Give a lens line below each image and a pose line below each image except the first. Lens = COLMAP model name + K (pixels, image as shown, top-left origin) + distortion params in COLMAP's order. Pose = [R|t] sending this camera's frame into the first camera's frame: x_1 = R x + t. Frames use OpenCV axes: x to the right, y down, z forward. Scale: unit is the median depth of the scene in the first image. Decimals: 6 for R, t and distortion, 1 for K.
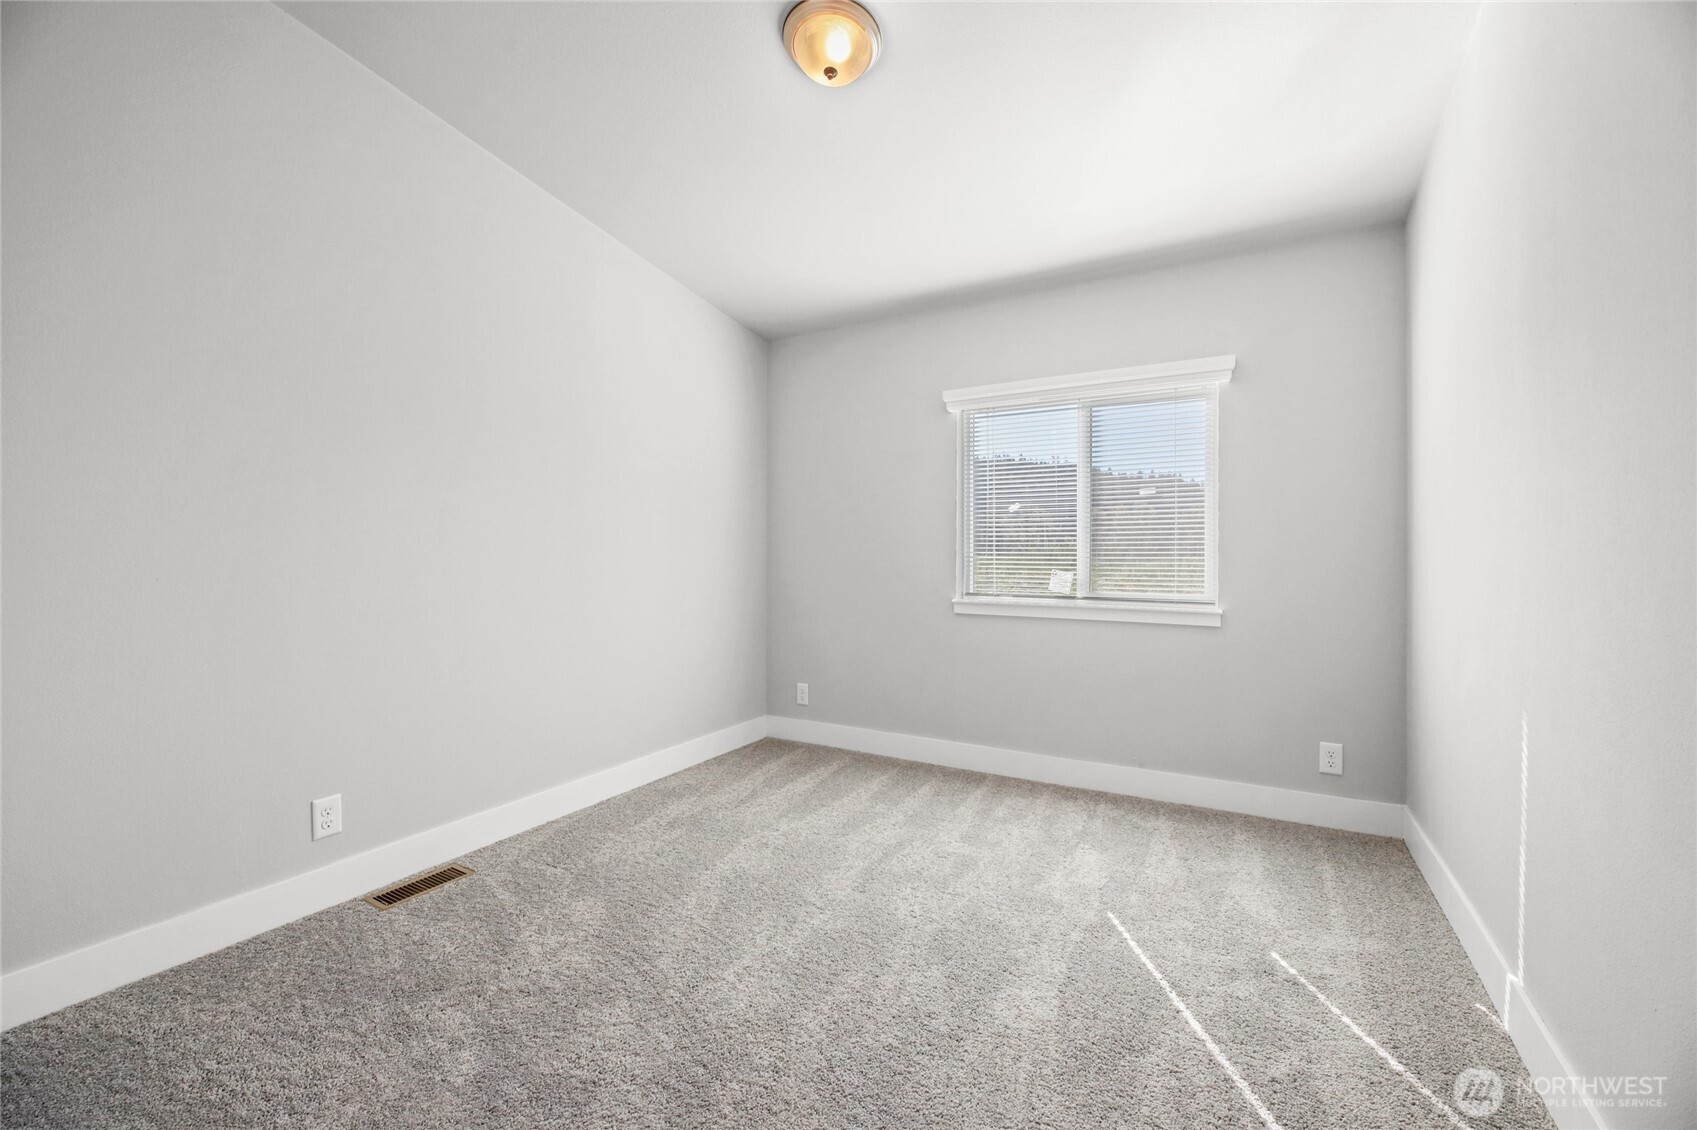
lens RADIAL K [[681.2, 0, 860.7], [0, 681.2, 559.3], [0, 0, 1]] dist [-0.005021, -0.001604]
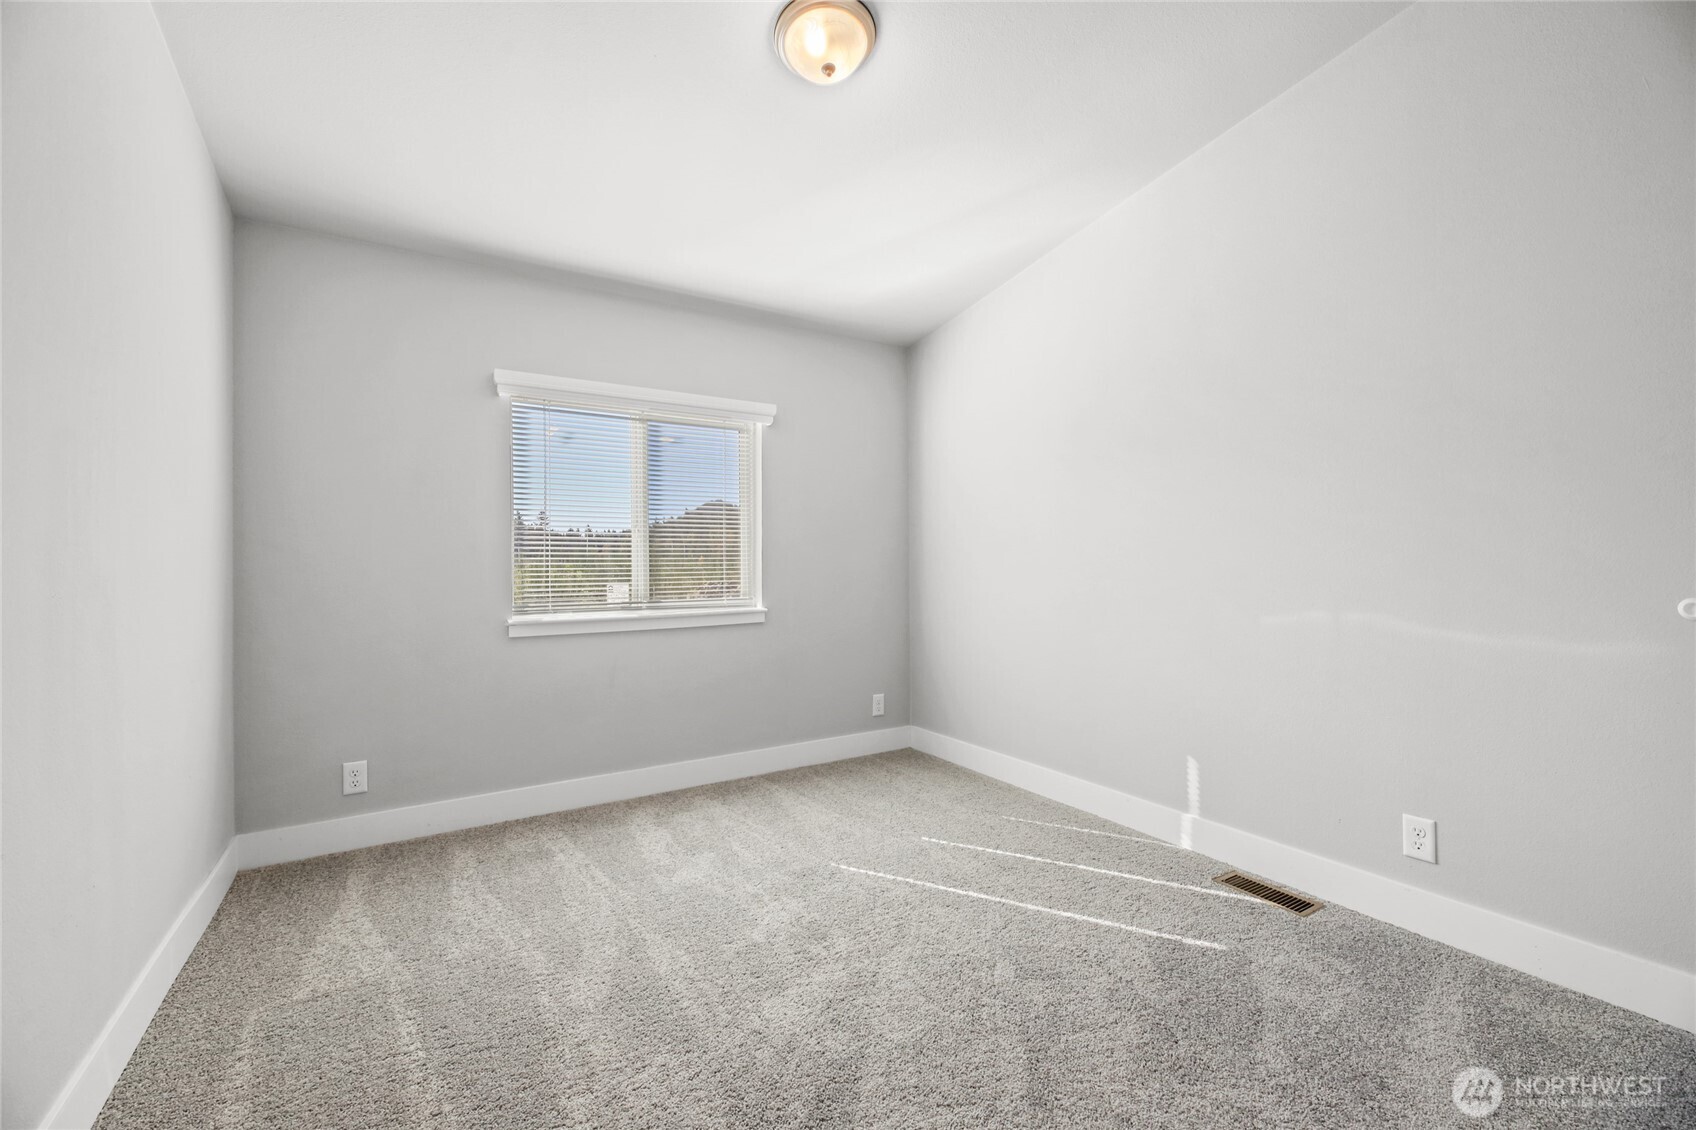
lens RADIAL K [[680.8, 0, 855.1], [0, 680.8, 563.2], [0, 0, 1]] dist [-0.005021, -0.001604]
pose [[0.477812, -0.003011, 0.878457, -0.410863], [0.013559, 0.999900, -0.003948, -0.001931], [-0.878358, 0.013797, 0.477805, 0.236854]]
